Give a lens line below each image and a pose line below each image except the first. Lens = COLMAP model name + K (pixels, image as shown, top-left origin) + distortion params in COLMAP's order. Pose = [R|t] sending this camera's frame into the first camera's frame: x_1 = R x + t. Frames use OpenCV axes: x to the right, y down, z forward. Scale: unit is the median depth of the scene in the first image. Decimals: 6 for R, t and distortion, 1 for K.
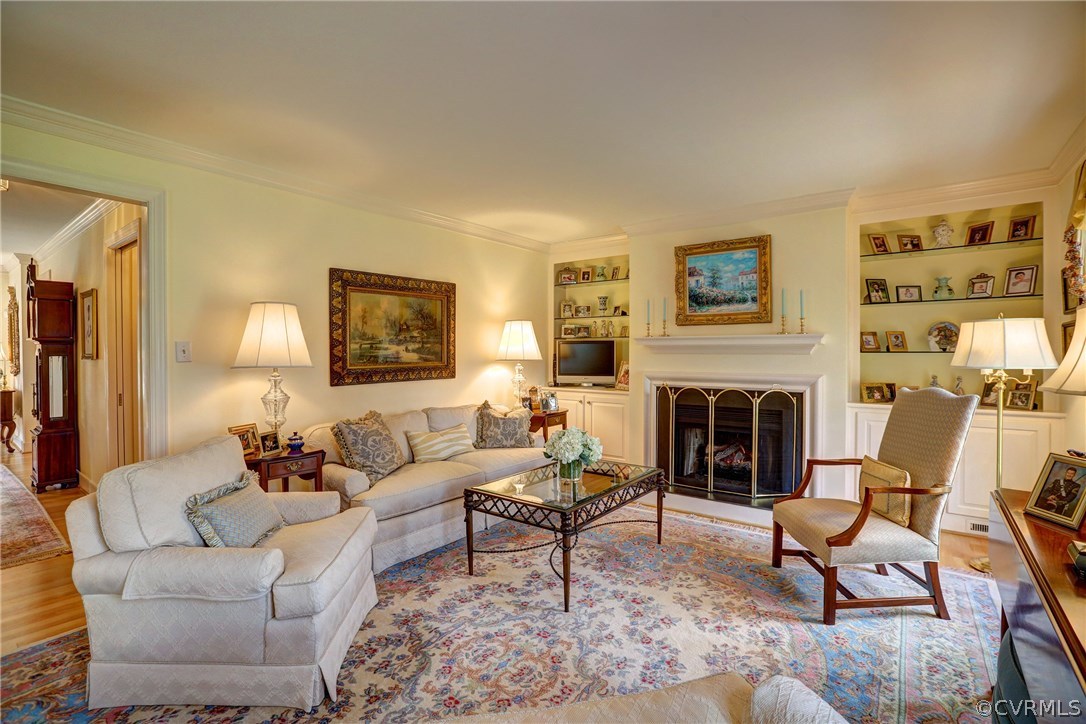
lens RADIAL K [[499.2, 0, 540.4], [0, 499.2, 355.8], [0, 0, 1]] dist [-0.034139, 0.009785]
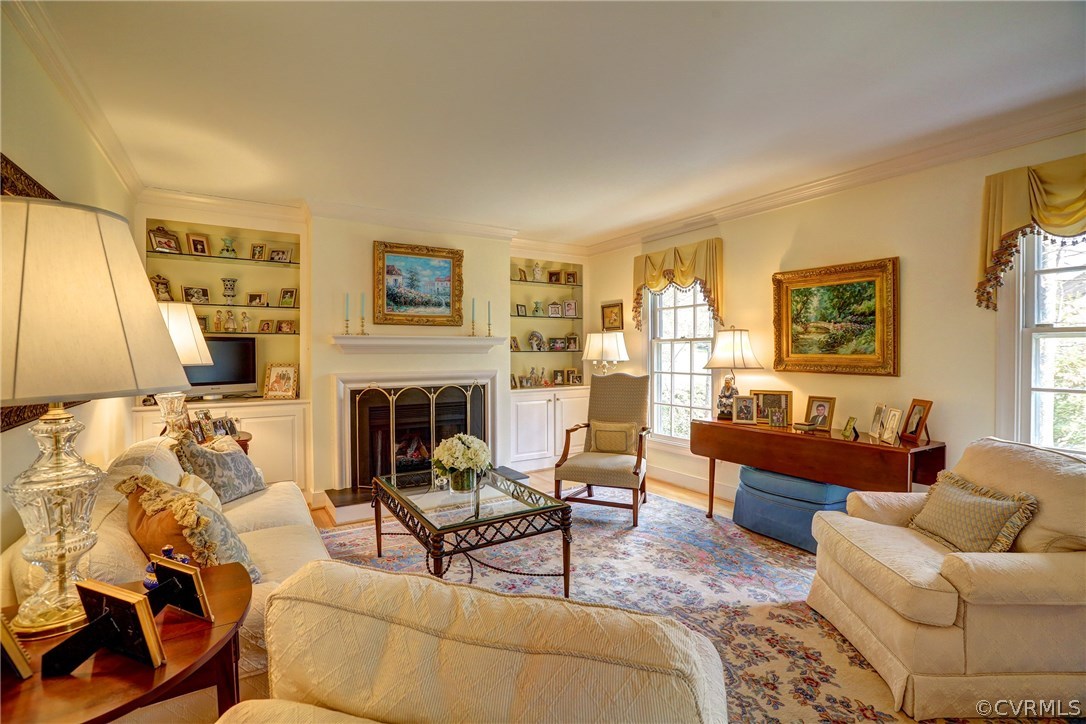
lens RADIAL K [[499.2, 0, 541.7], [0, 499.2, 360.1], [0, 0, 1]] dist [-0.034139, 0.009785]
pose [[0.346757, -0.016805, 0.937804, -0.537039], [0.011407, 0.999841, 0.013699, -0.001429], [-0.937886, 0.005948, 0.346894, 0.399104]]
